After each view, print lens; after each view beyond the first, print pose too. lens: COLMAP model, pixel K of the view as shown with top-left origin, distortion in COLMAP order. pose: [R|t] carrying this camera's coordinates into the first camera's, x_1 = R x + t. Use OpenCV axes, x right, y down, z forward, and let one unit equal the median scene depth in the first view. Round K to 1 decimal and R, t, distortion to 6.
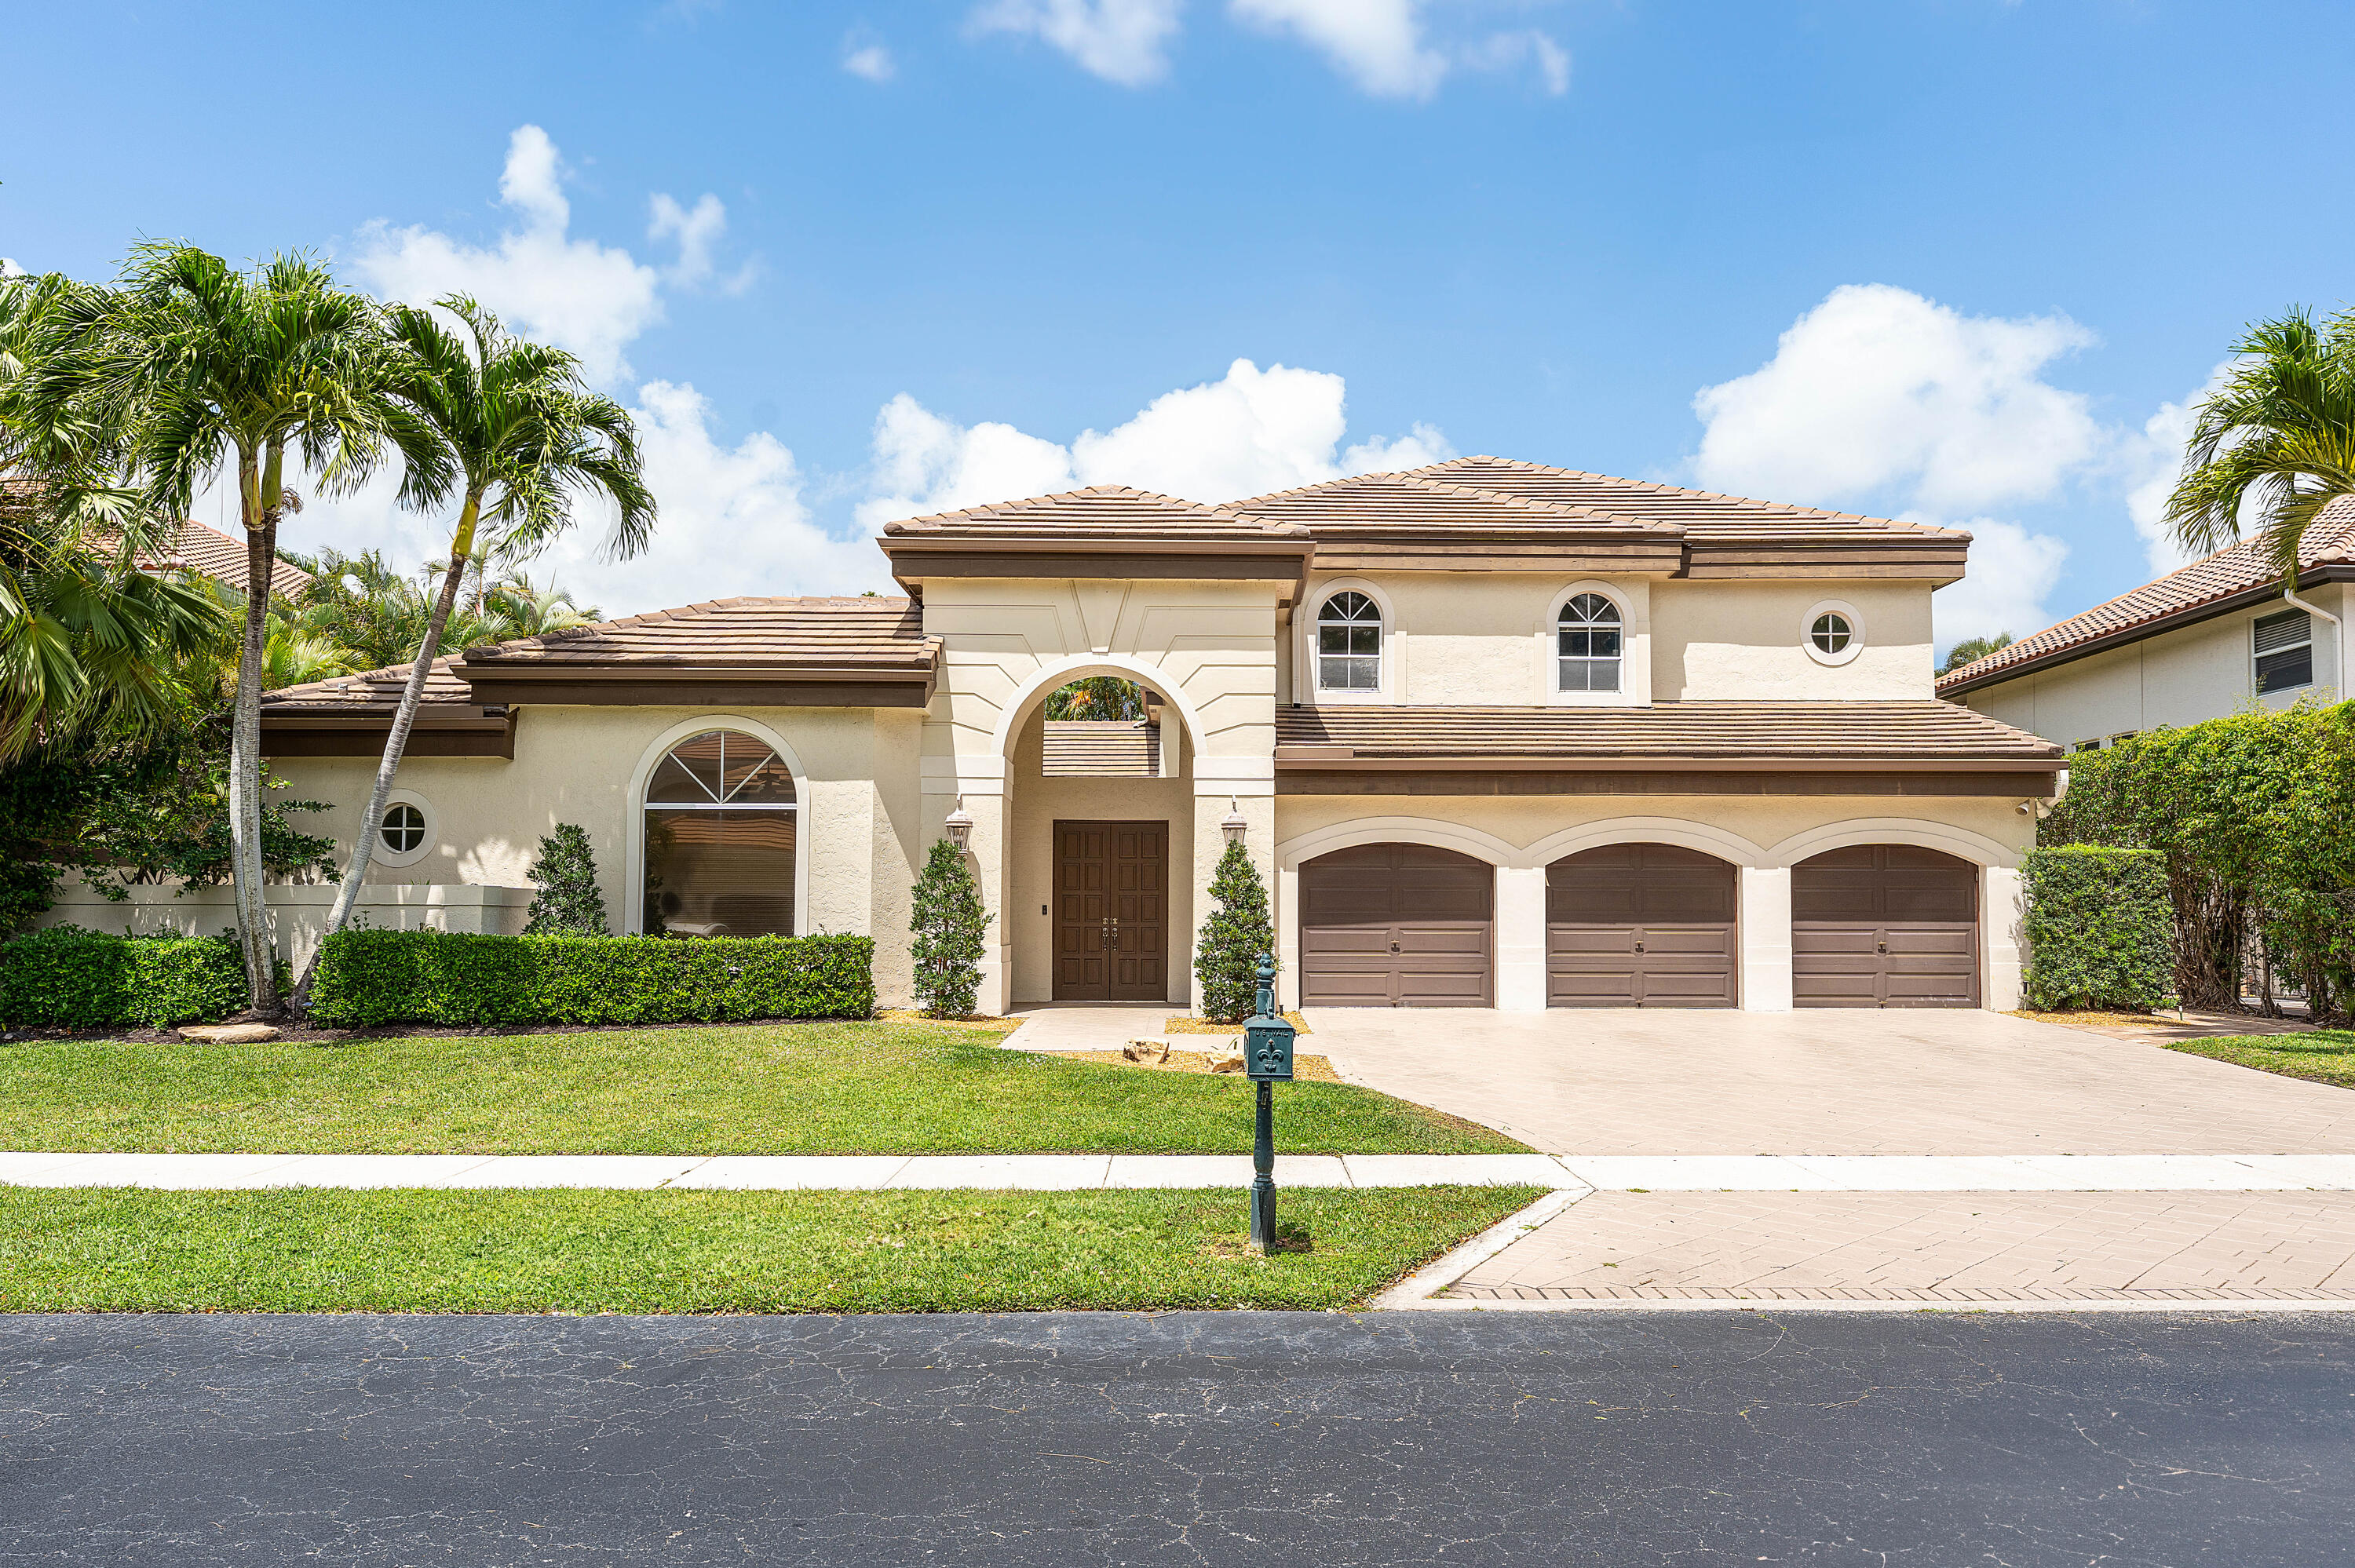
lens RADIAL K [[1558.8, 0, 1244.9], [0, 1558.8, 825.3], [0, 0, 1]] dist [-0.002369, -0.000492]
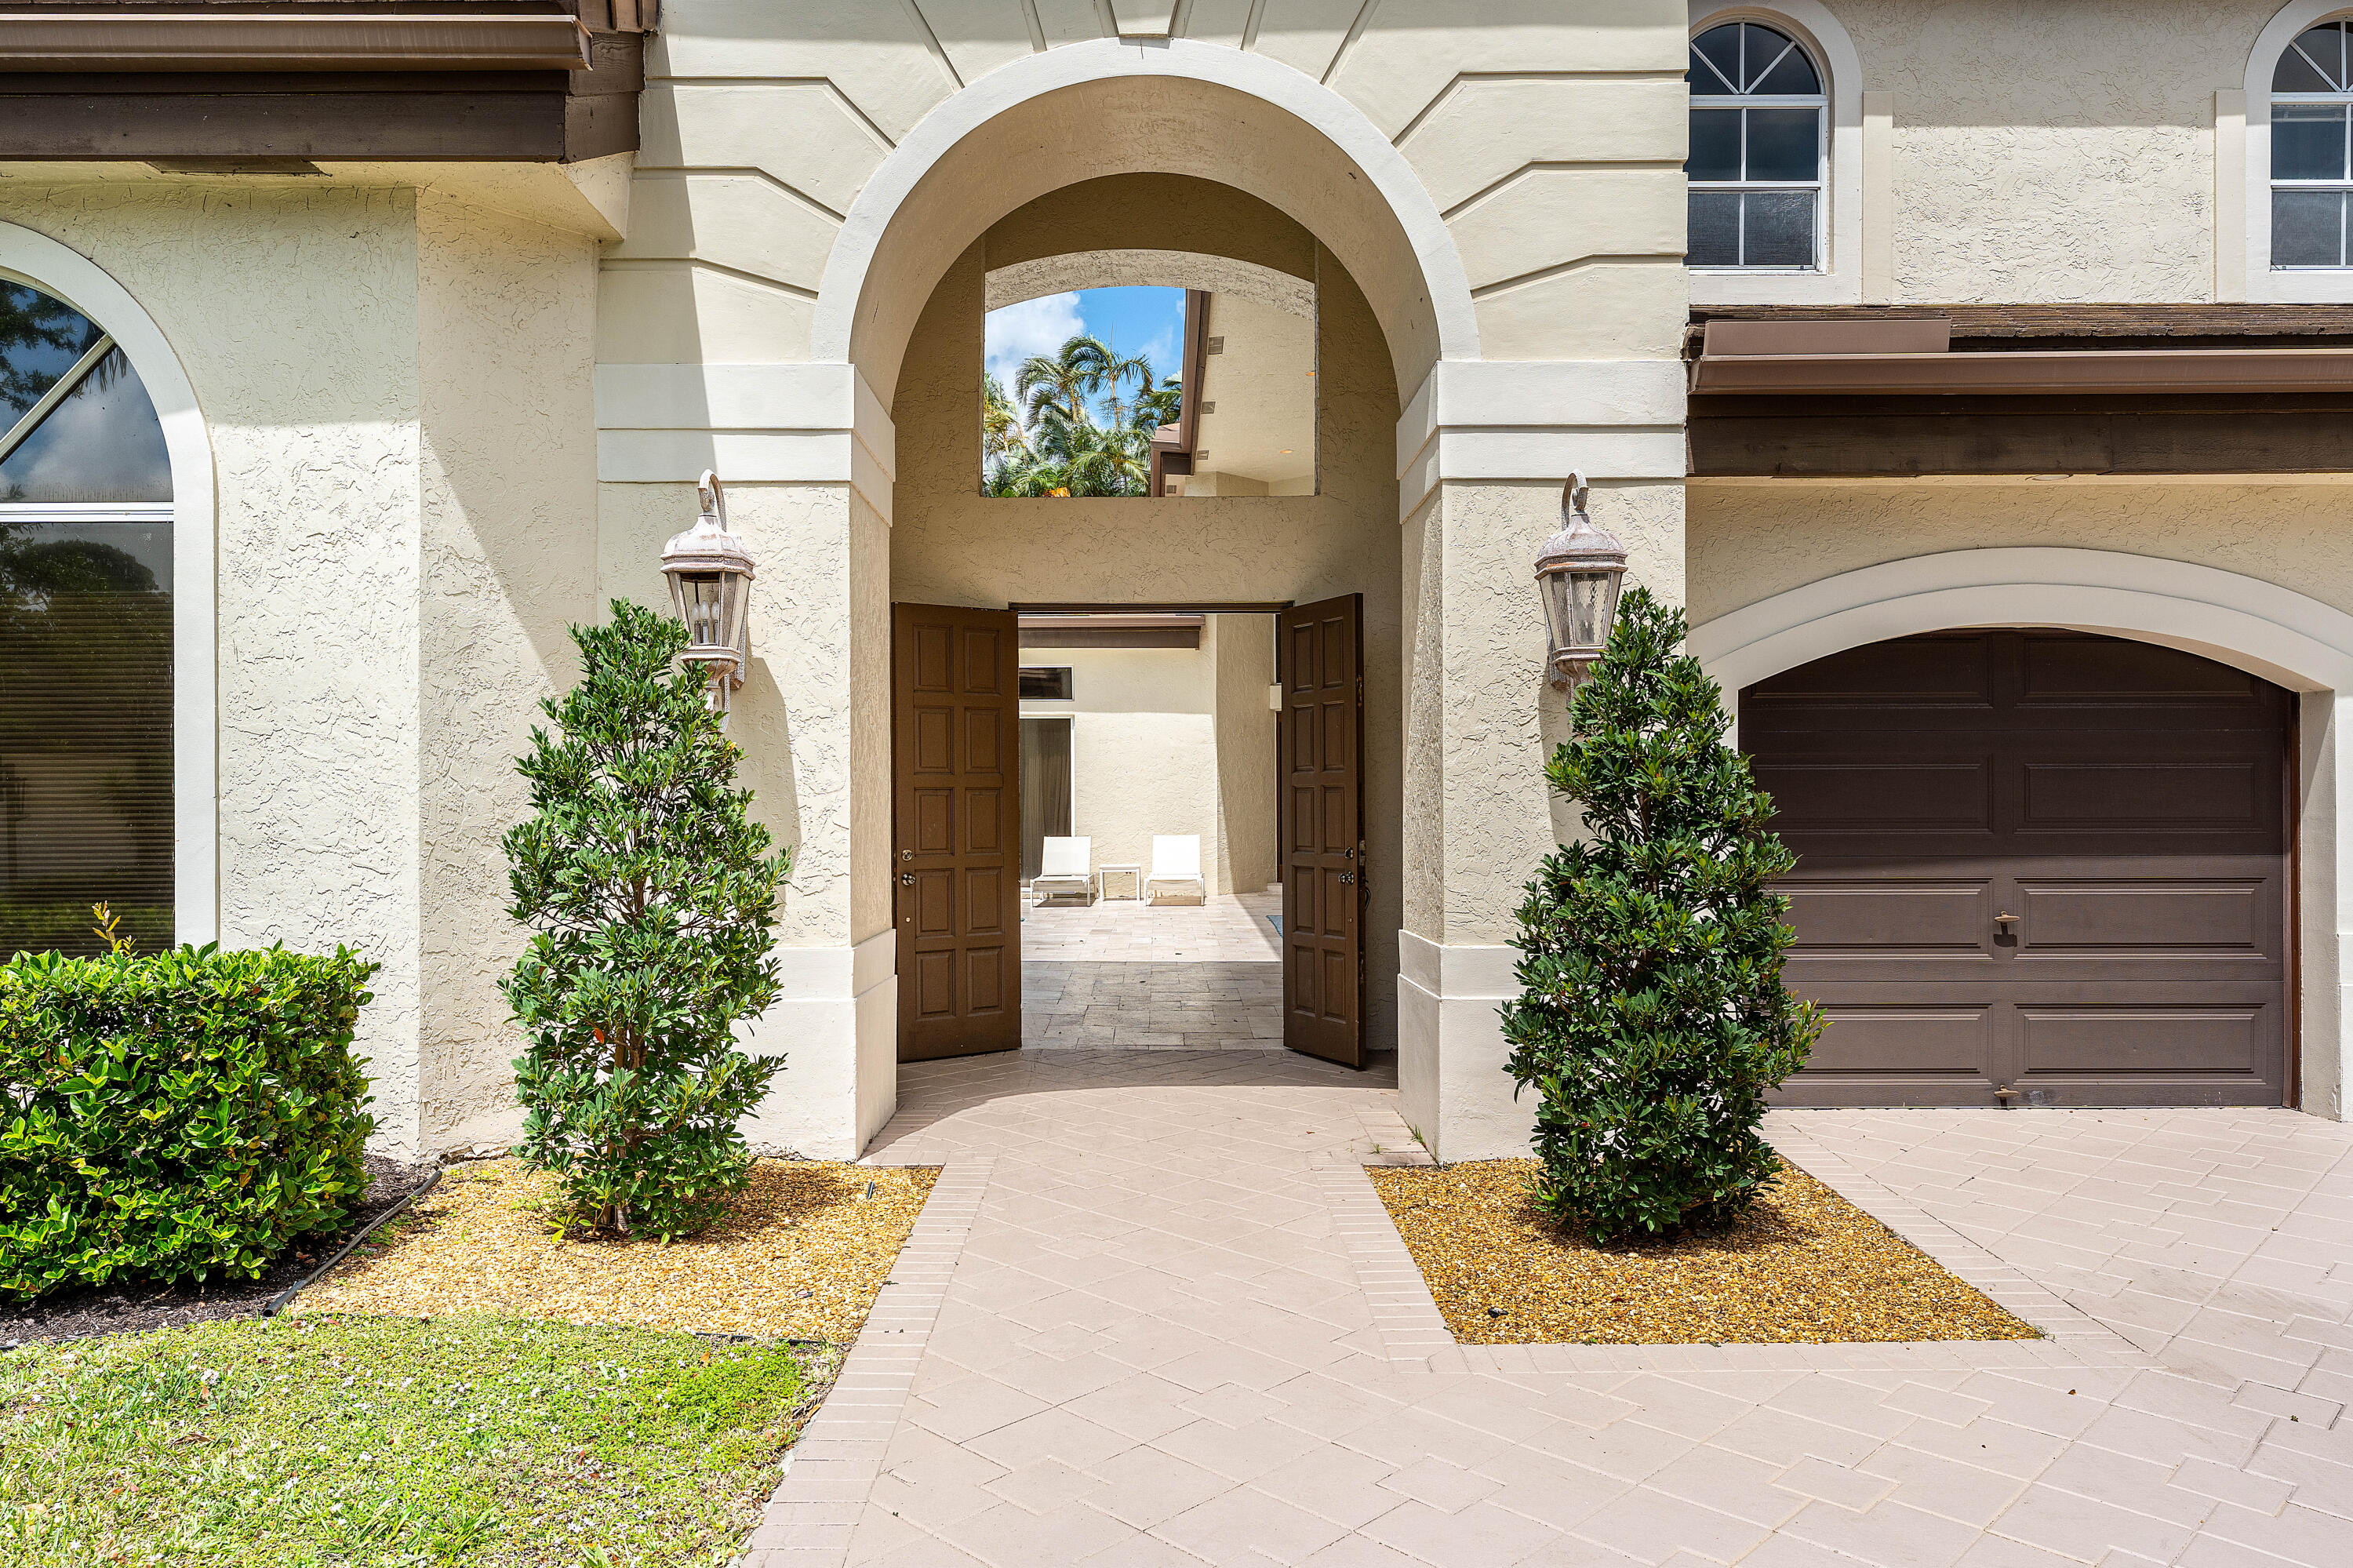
lens RADIAL K [[1569.2, 0, 1176.5], [0, 1569.2, 784.0], [0, 0, 1]] dist [0.000742, -0.000010]
pose [[0.999759, -0.008704, -0.020167, -0.081073], [0.009560, 0.999041, 0.042730, 0.029471], [0.019776, -0.042912, 0.998883, 0.668276]]
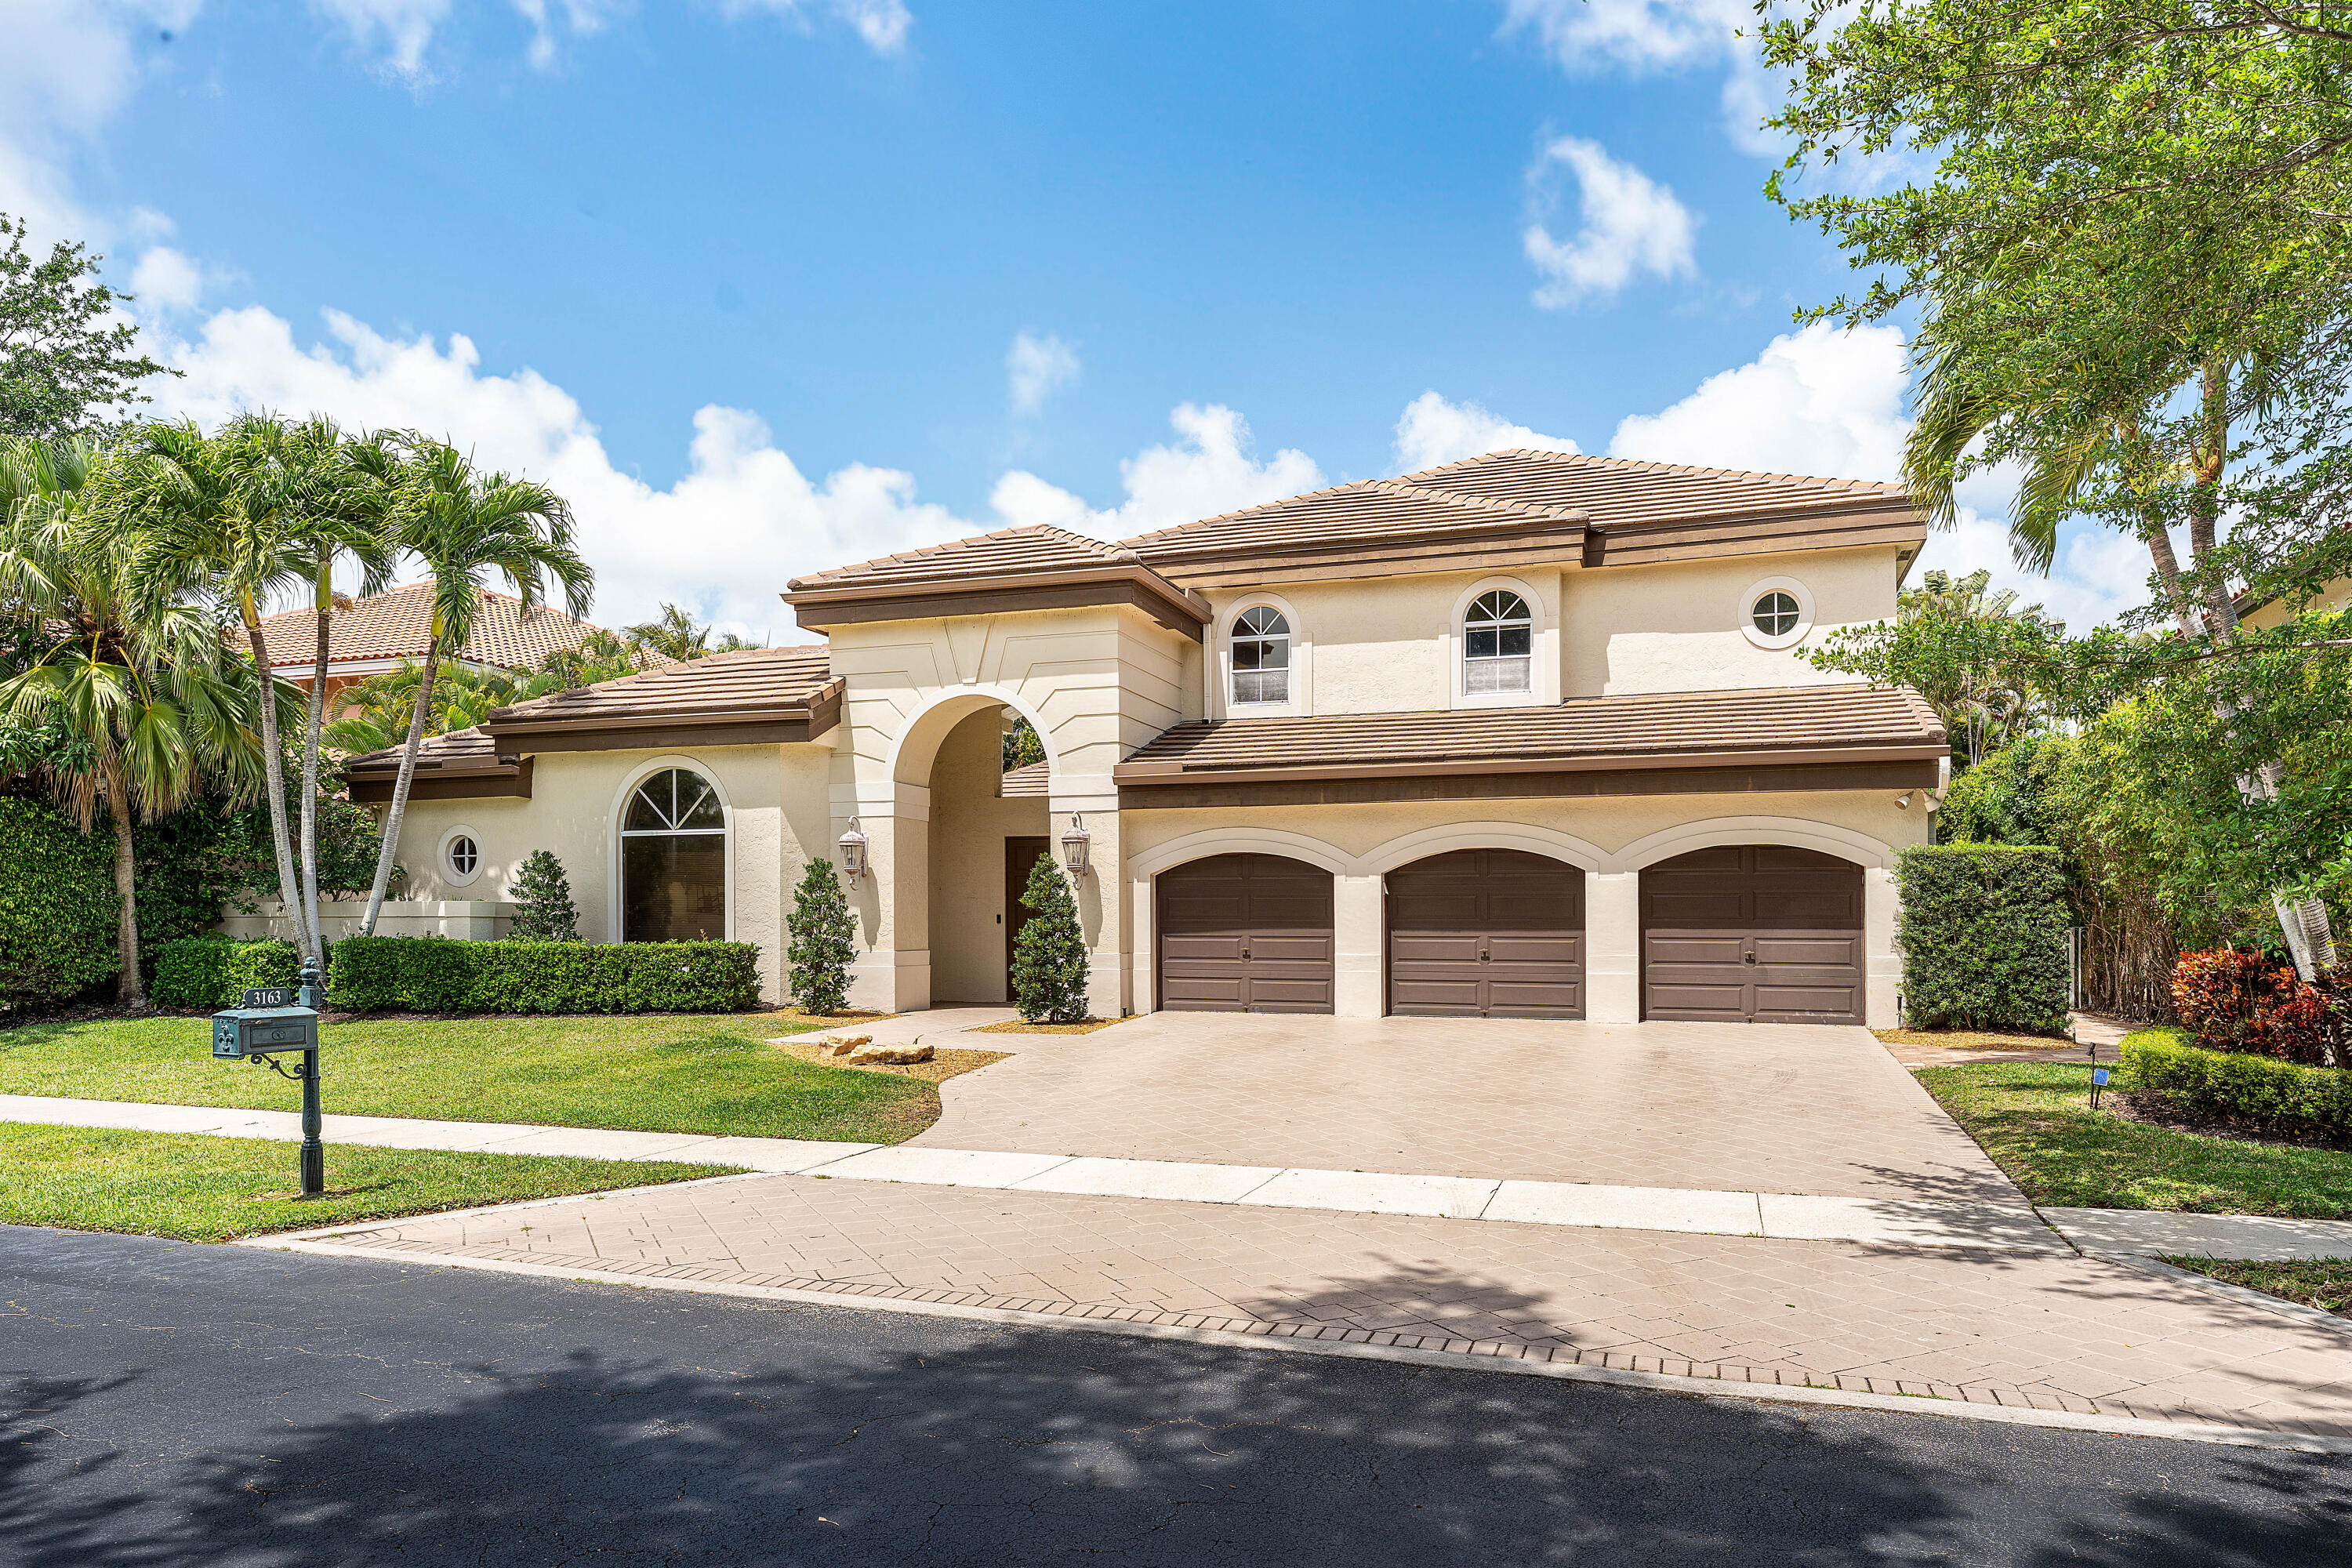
lens RADIAL K [[1525.1, 0, 1228.0], [0, 1525.1, 906.7], [0, 0, 1]] dist [-0.000209, -0.000238]
pose [[0.939561, -0.005284, -0.342340, 0.441302], [0.021484, 0.998820, 0.043546, 0.002630], [0.341706, -0.048269, 0.938567, 0.052180]]
